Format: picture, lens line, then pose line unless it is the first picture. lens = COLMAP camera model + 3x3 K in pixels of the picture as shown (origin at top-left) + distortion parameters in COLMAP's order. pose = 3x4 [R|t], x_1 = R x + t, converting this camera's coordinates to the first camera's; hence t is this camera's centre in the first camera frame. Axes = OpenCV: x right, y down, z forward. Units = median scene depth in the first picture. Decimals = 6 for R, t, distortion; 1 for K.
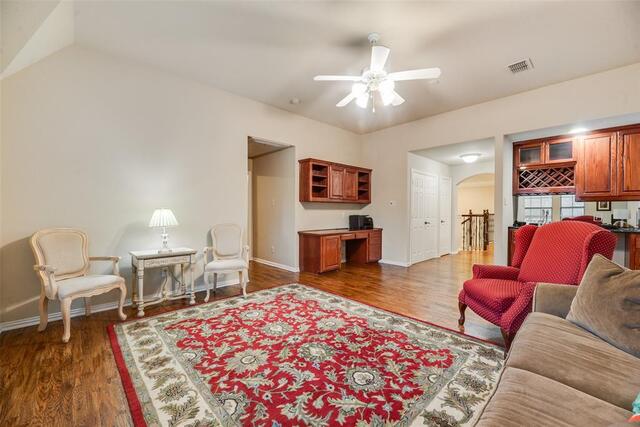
lens RADIAL K [[260.6, 0, 320.8], [0, 260.6, 209.1], [0, 0, 1]] dist [-0.000586, -0.000087]
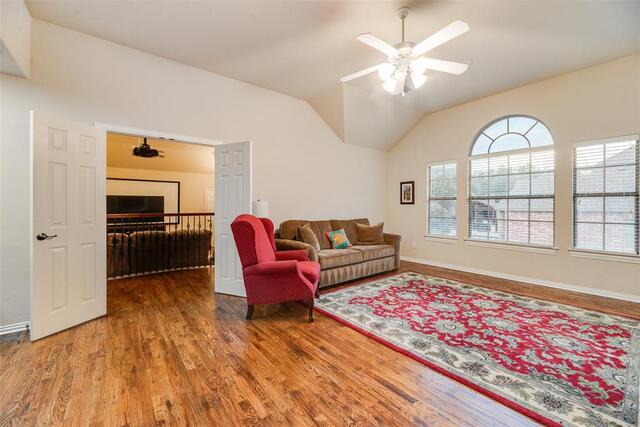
lens RADIAL K [[260.6, 0, 320.8], [0, 260.6, 209.1], [0, 0, 1]] dist [-0.000586, -0.000087]
pose [[-0.995889, -0.003577, 0.090511, 0.437413], [-0.003419, 0.999992, 0.001896, 0.016368], [-0.090518, 0.001579, -0.995894, 2.074491]]
